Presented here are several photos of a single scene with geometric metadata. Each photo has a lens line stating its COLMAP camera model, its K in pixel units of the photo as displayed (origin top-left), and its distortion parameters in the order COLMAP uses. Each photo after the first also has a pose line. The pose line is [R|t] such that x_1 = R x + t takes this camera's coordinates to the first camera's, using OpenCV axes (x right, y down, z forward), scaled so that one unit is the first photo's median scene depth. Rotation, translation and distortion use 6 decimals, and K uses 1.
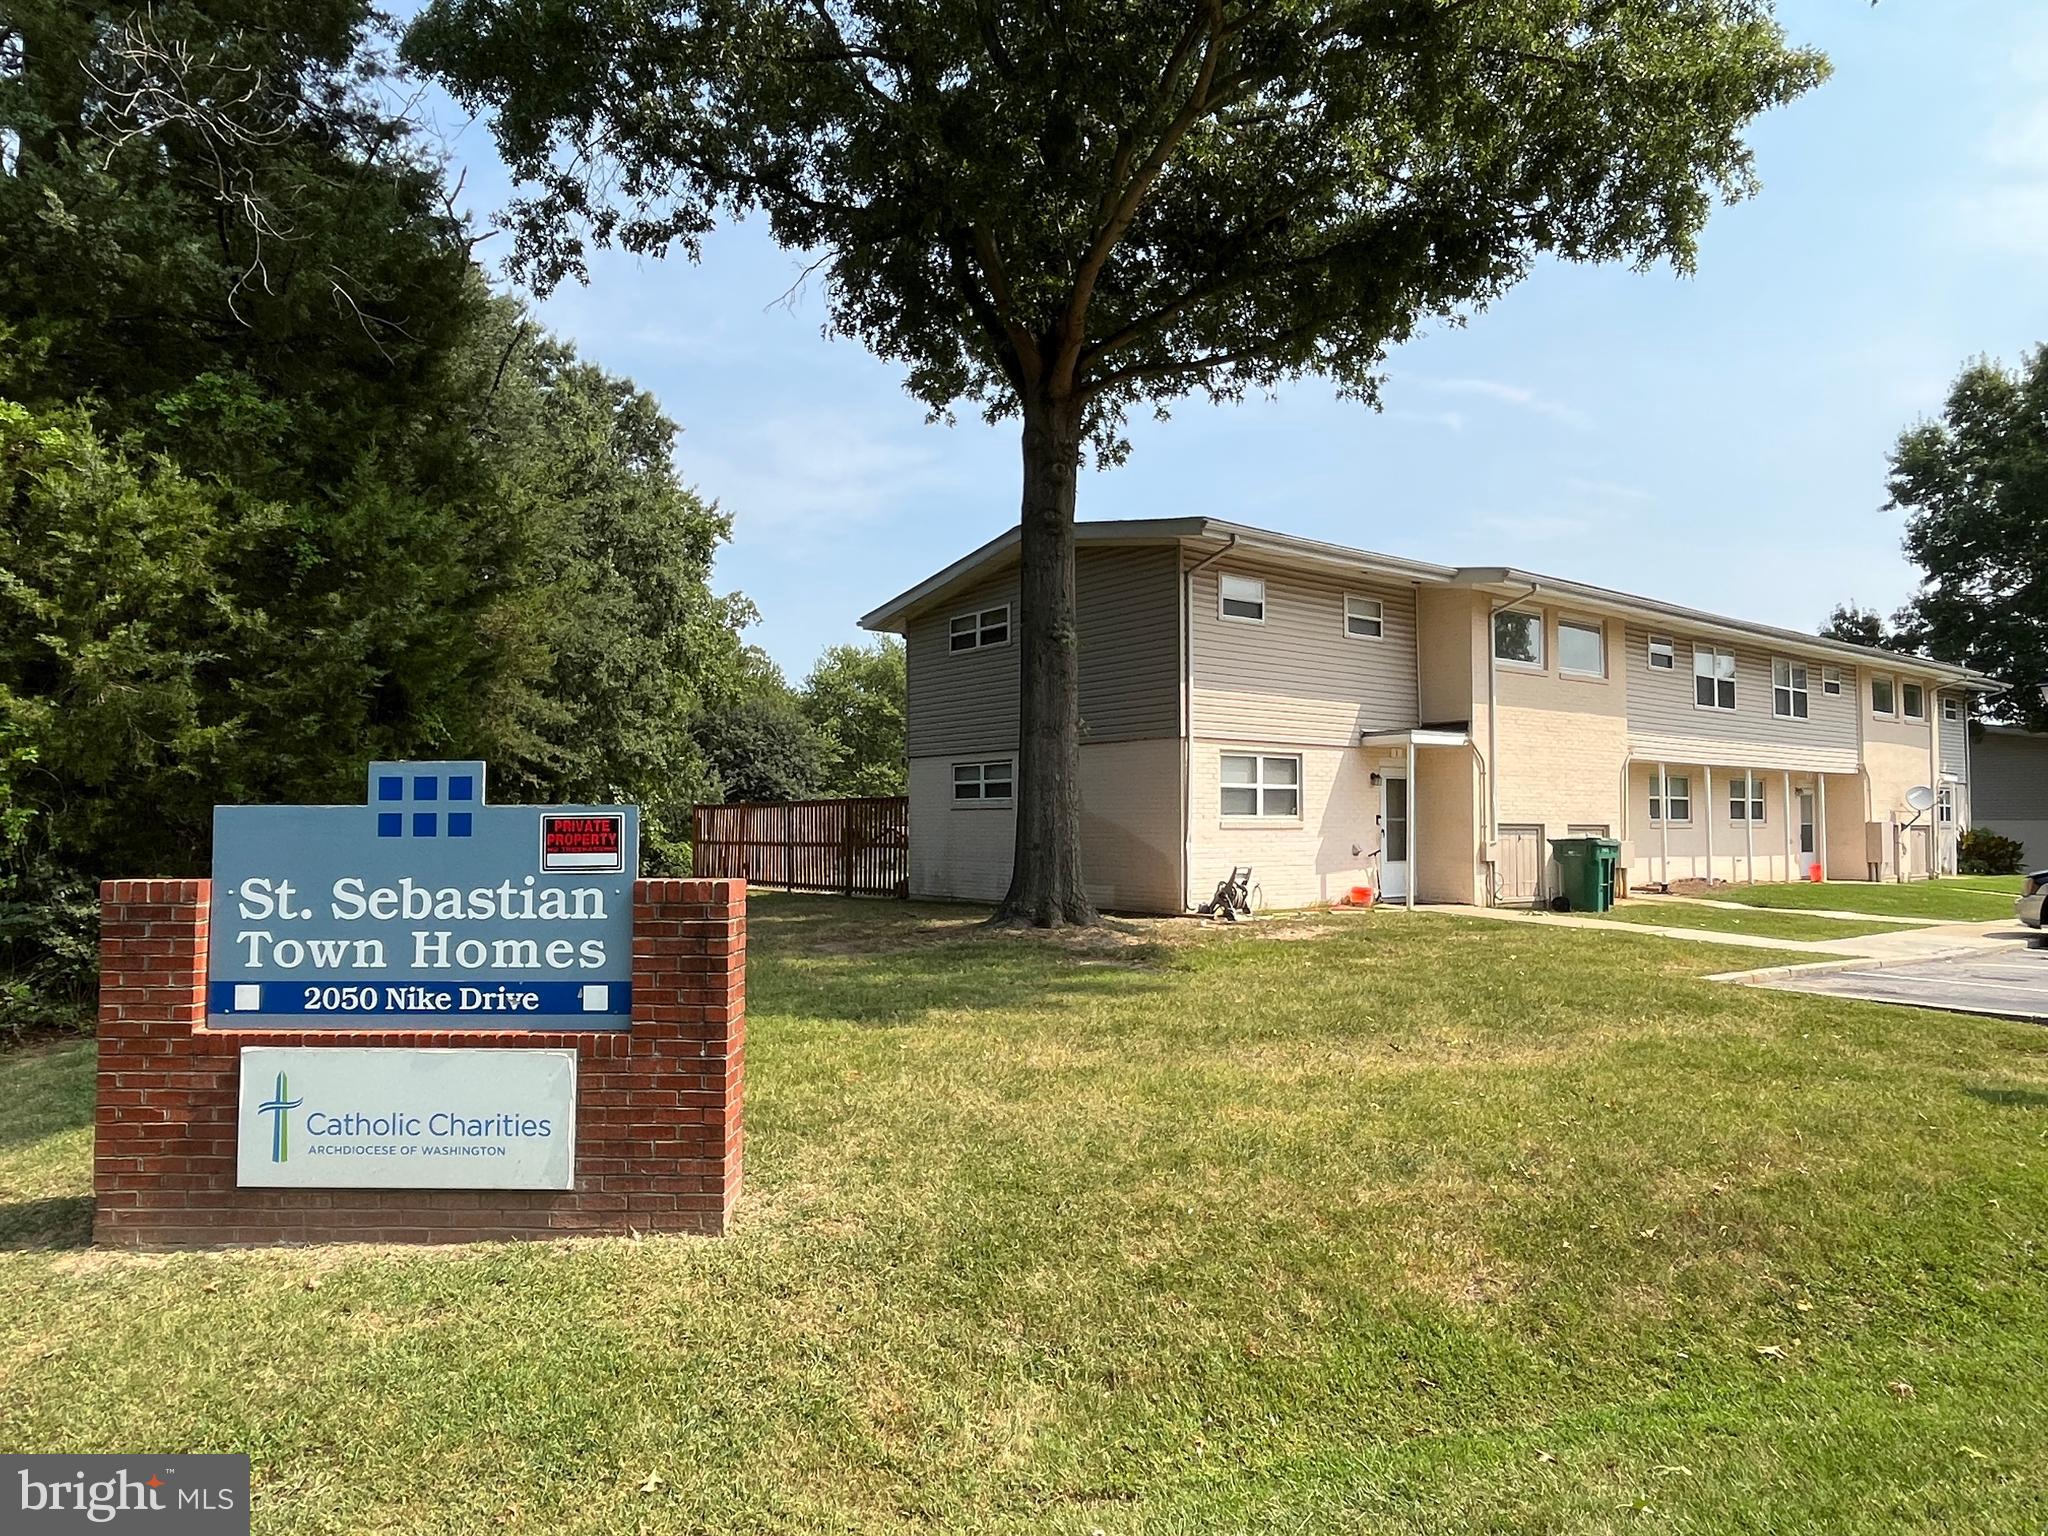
lens RADIAL K [[1272.2, 0, 1027.2], [0, 1272.2, 771.8], [0, 0, 1]] dist [-0.002918, -0.000177]
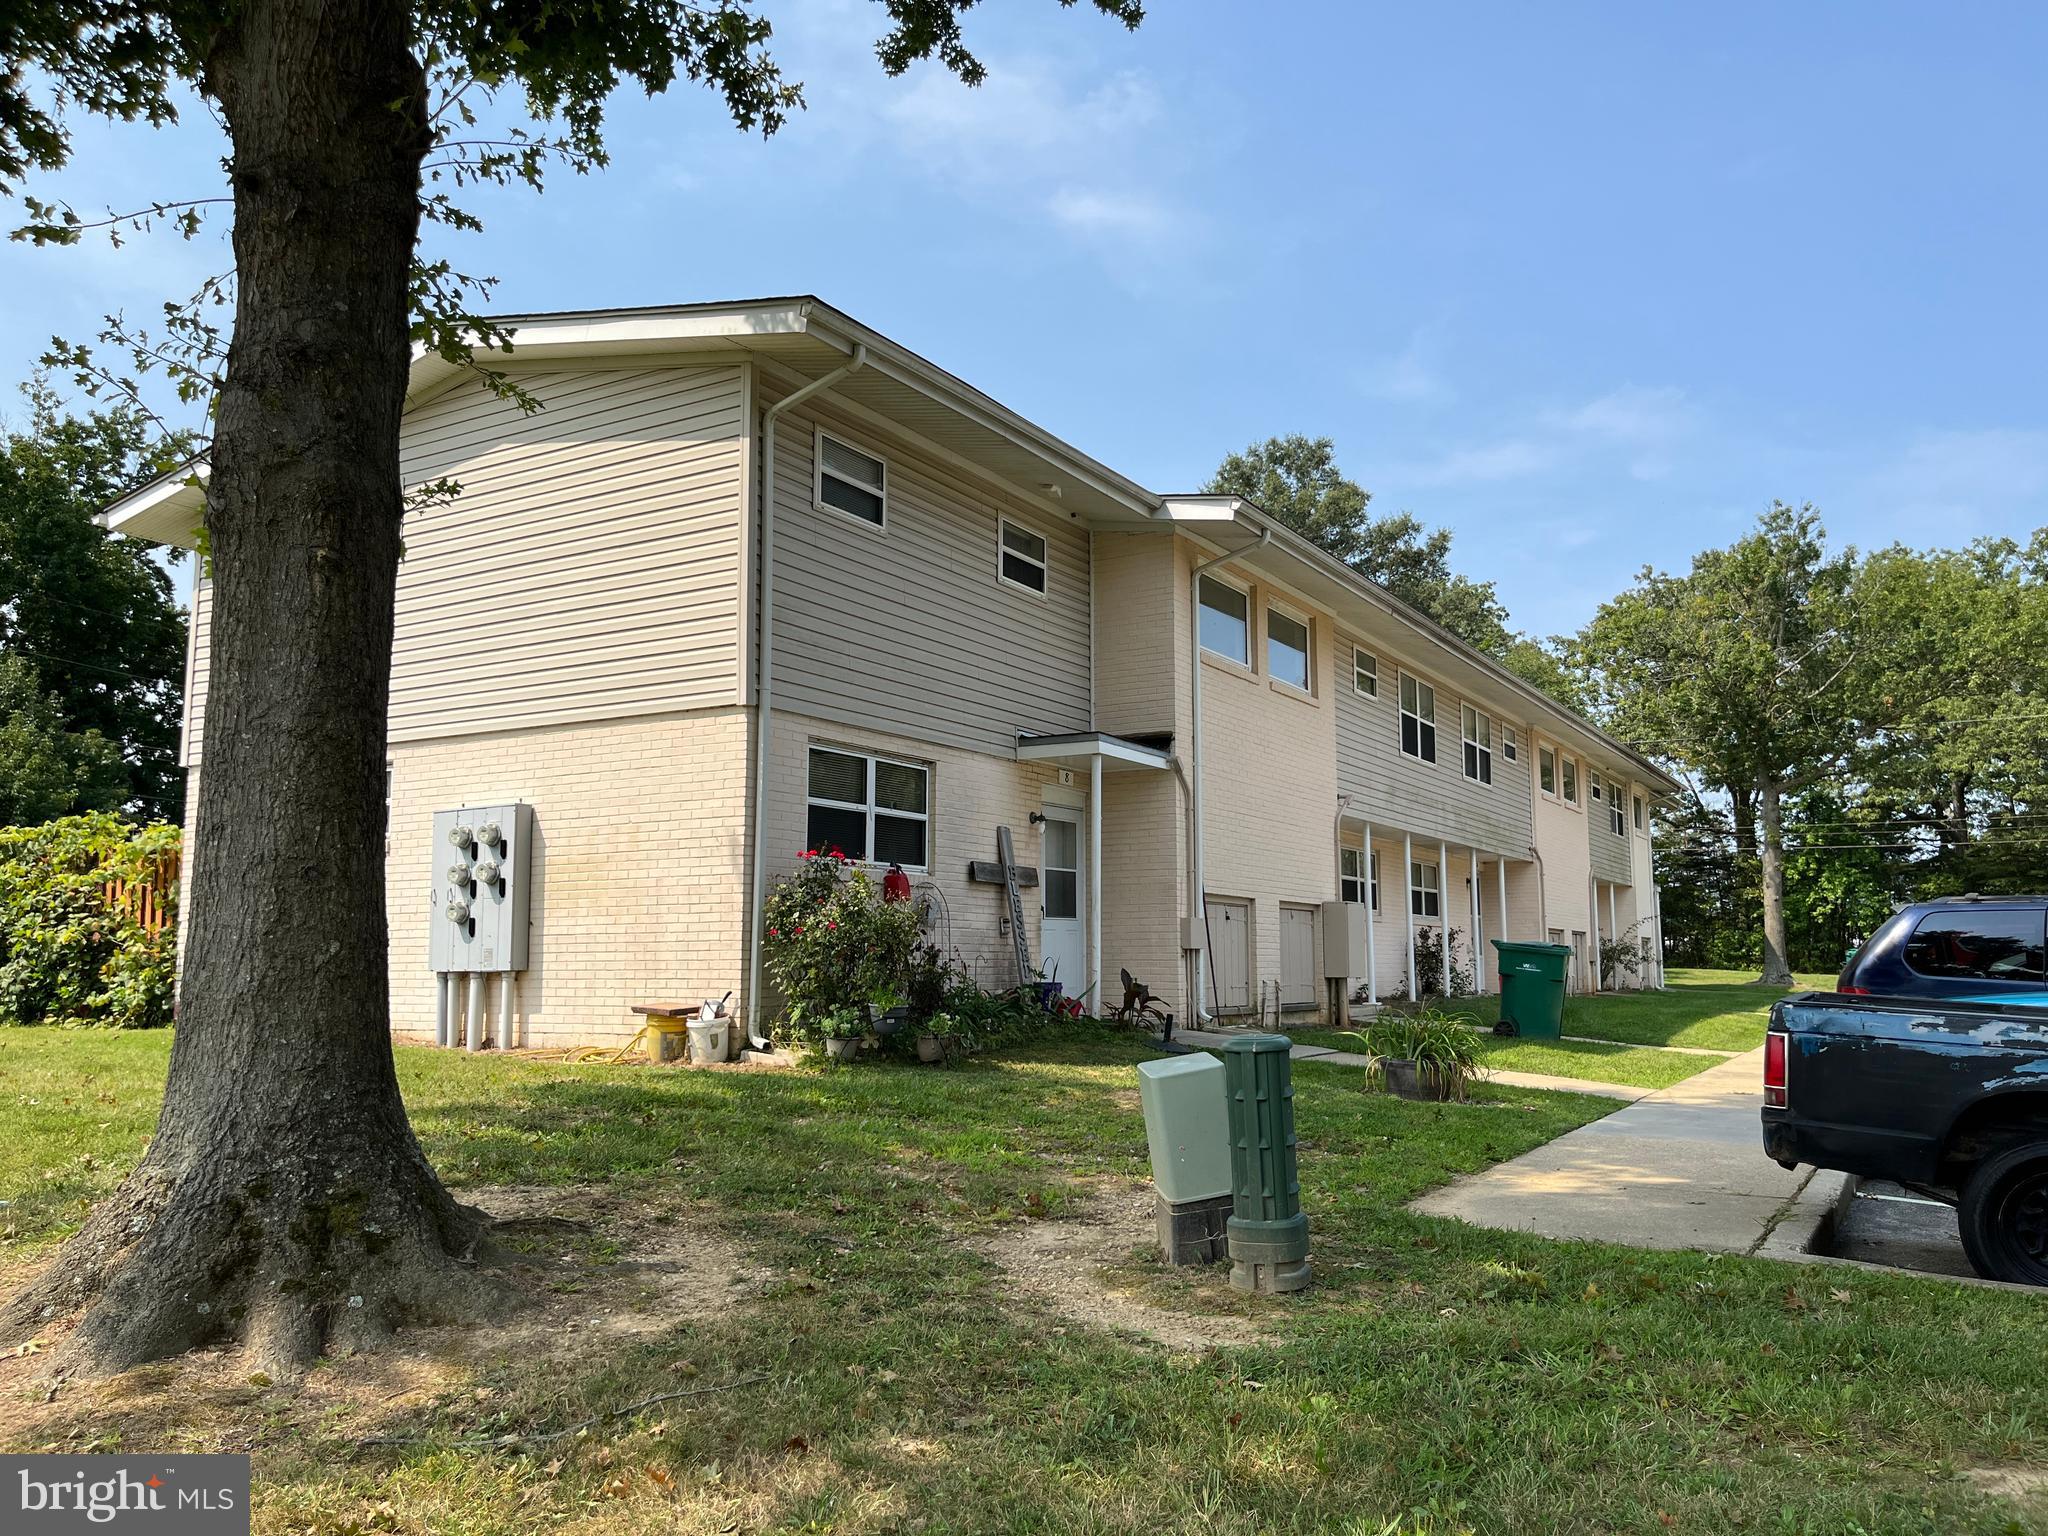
lens RADIAL K [[1549.1, 0, 1022.8], [0, 1549.1, 765.9], [0, 0, 1]] dist [0.066362, -0.091683]
pose [[0.929024, 0.048188, 0.366869, -0.020562], [-0.016759, 0.995946, -0.088377, 0.120340], [-0.369640, 0.075956, 0.926065, 0.769572]]
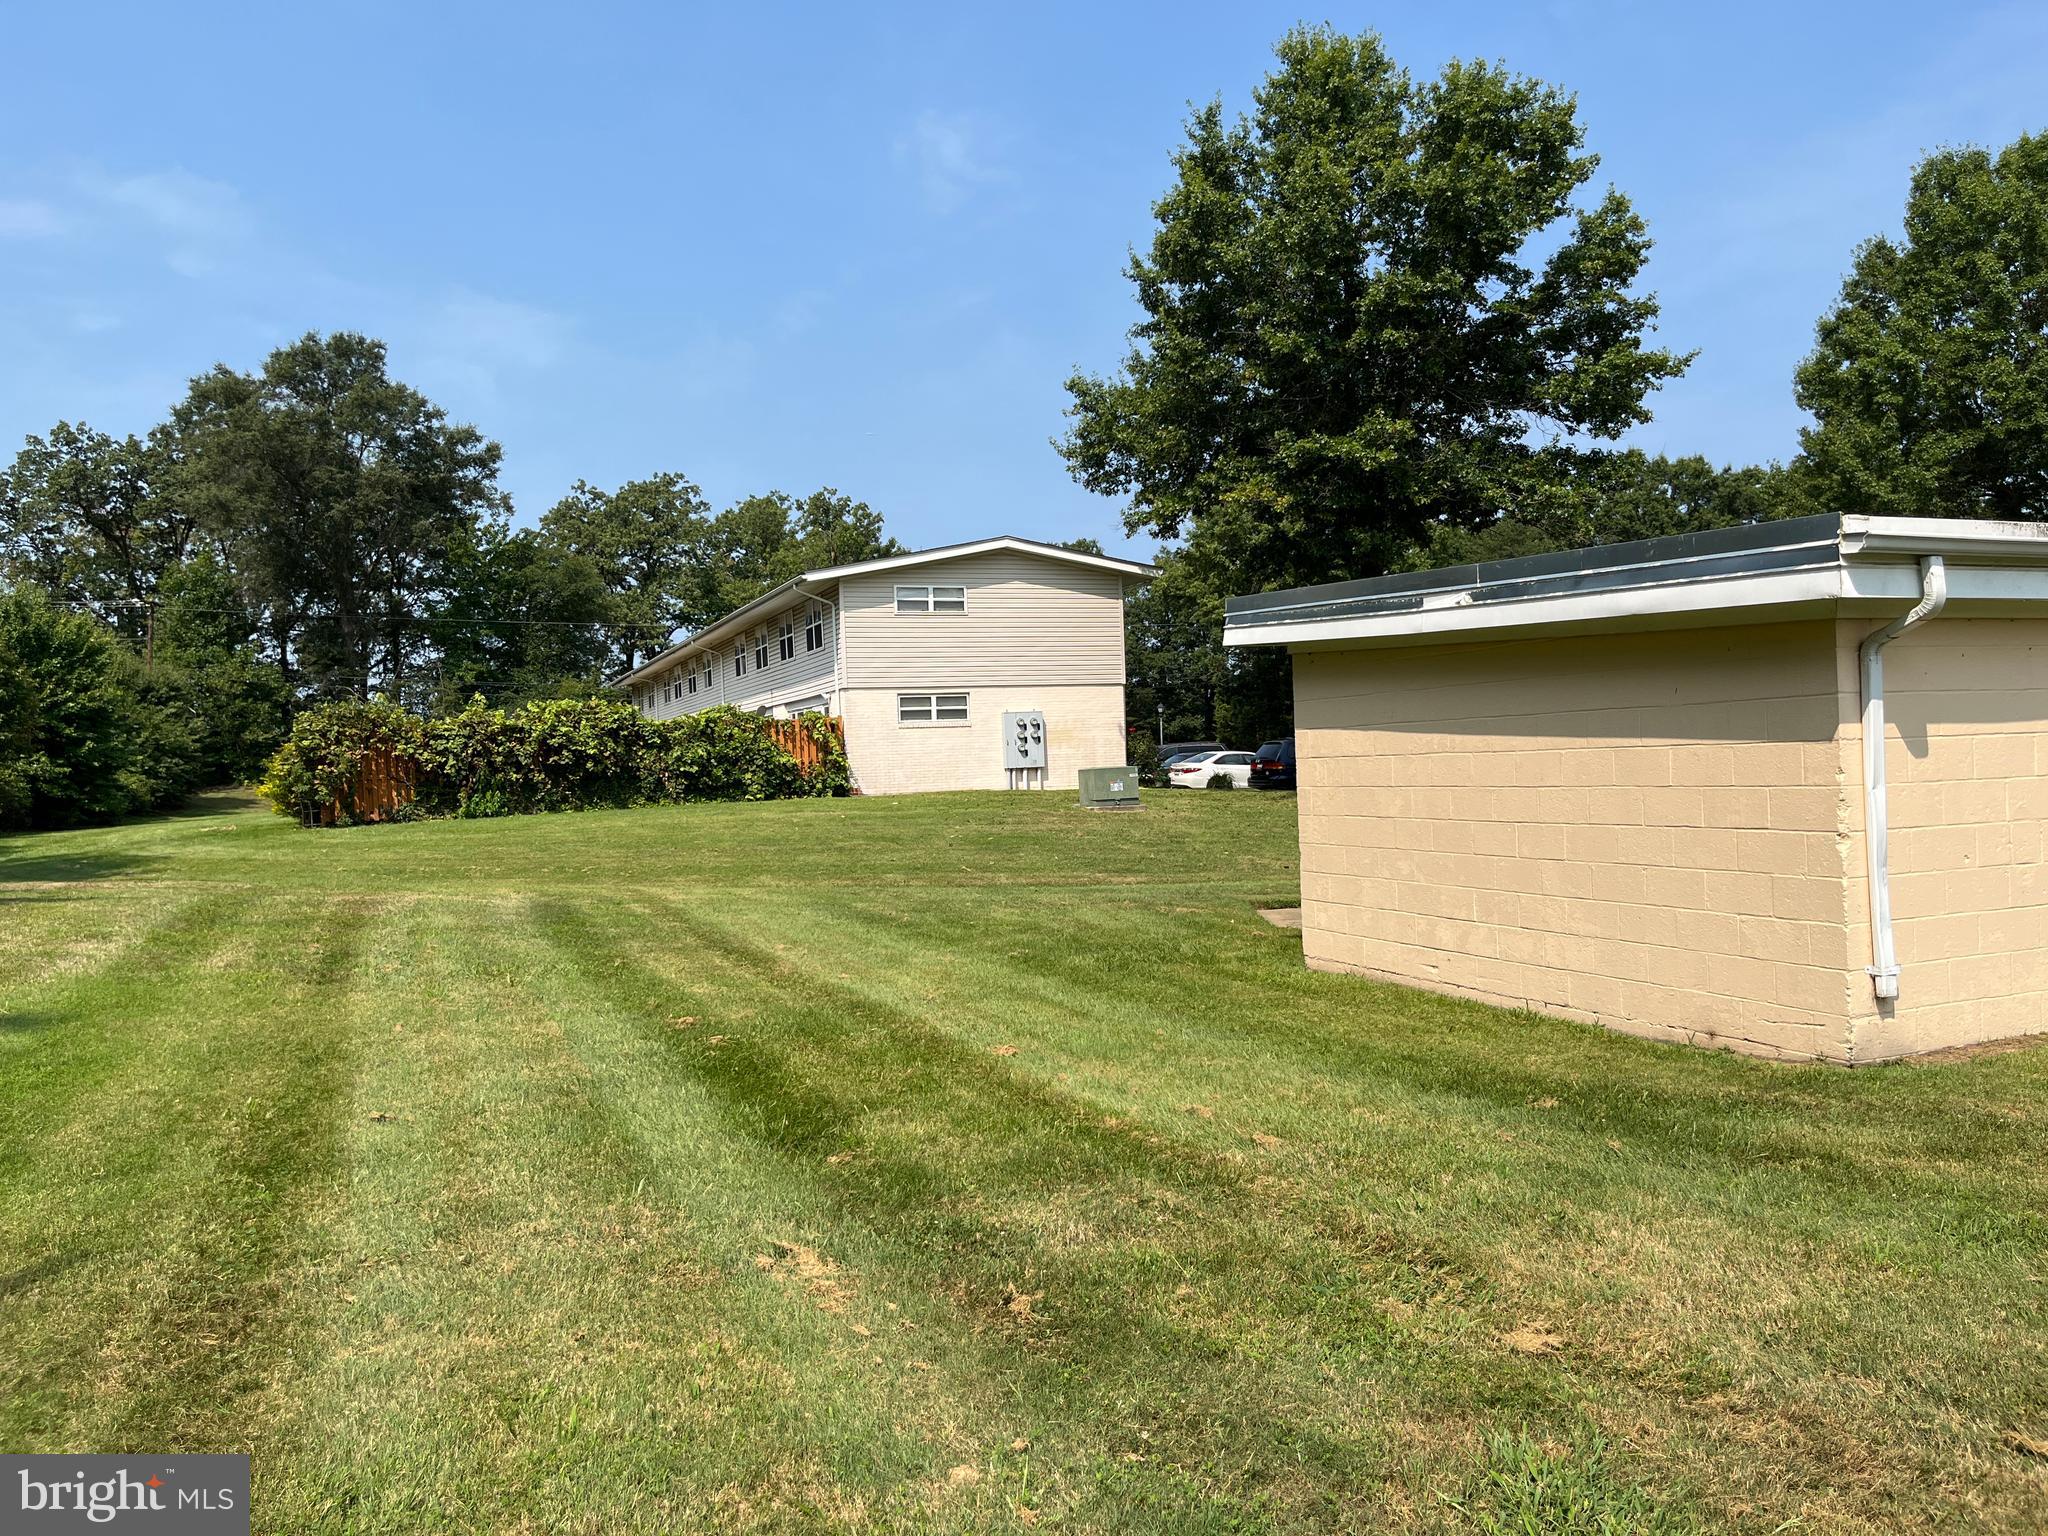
lens RADIAL K [[1549.1, 0, 1025.9], [0, 1549.1, 784.6], [0, 0, 1]] dist [0.066362, -0.091683]
pose [[0.281713, -0.018269, 0.959325, -4.442876], [-0.012225, 0.999669, 0.022628, 0.141530], [-0.959421, -0.018103, 0.281397, 1.155743]]
